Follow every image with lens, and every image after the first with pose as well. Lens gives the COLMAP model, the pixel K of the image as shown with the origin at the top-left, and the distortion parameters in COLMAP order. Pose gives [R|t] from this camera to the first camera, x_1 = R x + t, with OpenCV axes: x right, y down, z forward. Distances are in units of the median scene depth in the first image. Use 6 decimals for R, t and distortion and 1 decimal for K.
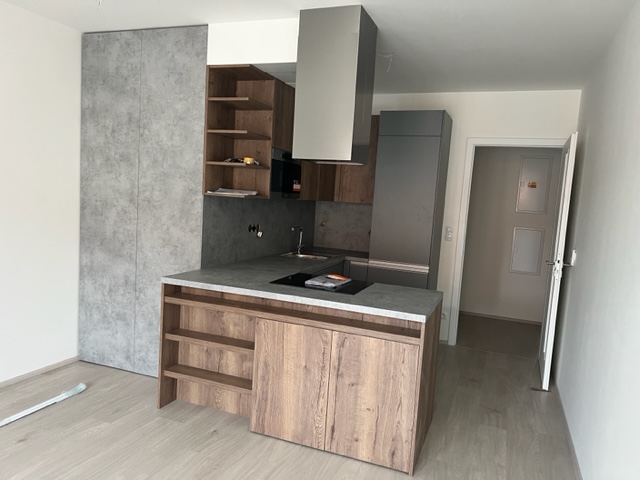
lens RADIAL K [[482.9, 0, 320.0], [0, 482.9, 240.0], [0, 0, 1]] dist [0.035177, -0.001904]
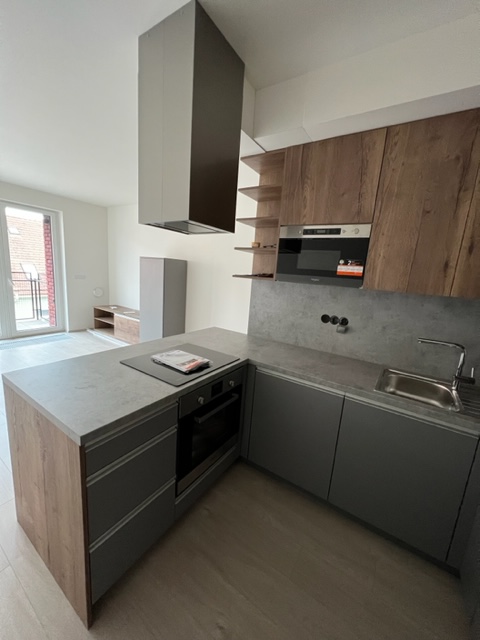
lens RADIAL K [[257.7, 0, 240.0], [0, 257.7, 320.0], [0, 0, 1]] dist [-0.001037, 0.000059]
pose [[-0.212139, 0.107522, -0.971306, 0.438901], [-0.172264, 0.974250, 0.145472, -0.076866], [0.961937, 0.198181, -0.188154, 1.109483]]
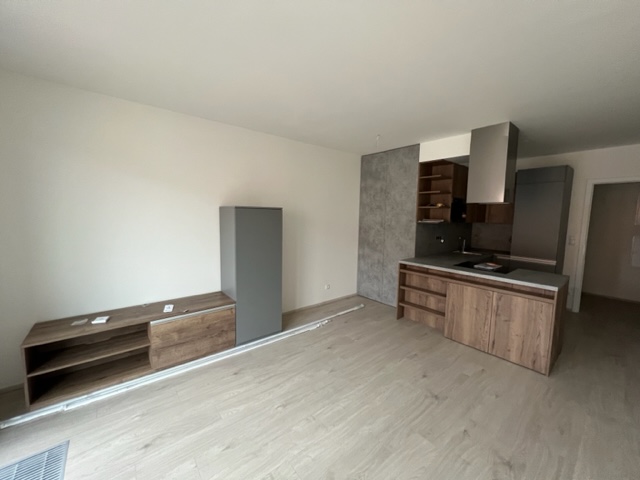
lens RADIAL K [[257.7, 0, 316.4], [0, 257.7, 237.4], [0, 0, 1]] dist [-0.001037, 0.000059]
pose [[0.870952, -0.004073, -0.491352, -0.066780], [-0.006891, 0.999766, -0.020503, -0.001190], [0.491320, 0.021243, 0.870720, -0.198566]]
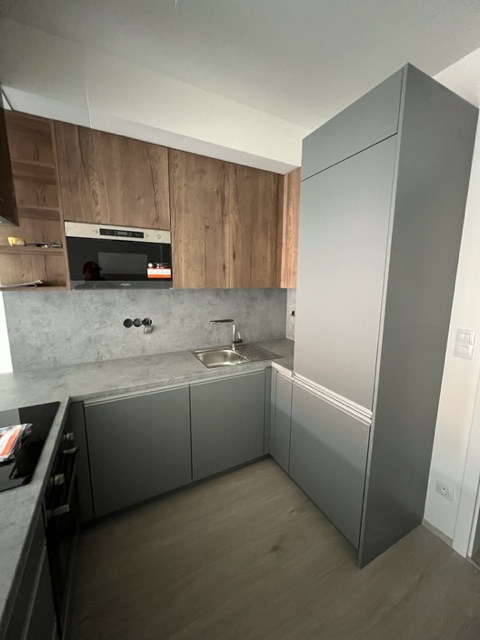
lens RADIAL K [[250.9, 0, 240.0], [0, 250.9, 320.0], [0, 0, 1]] dist [0.001717, 0.000044]
pose [[0.744900, 0.043912, -0.665729, 0.377810], [-0.017739, 0.998782, 0.046031, -0.065333], [0.666940, -0.022479, 0.744772, 0.938898]]
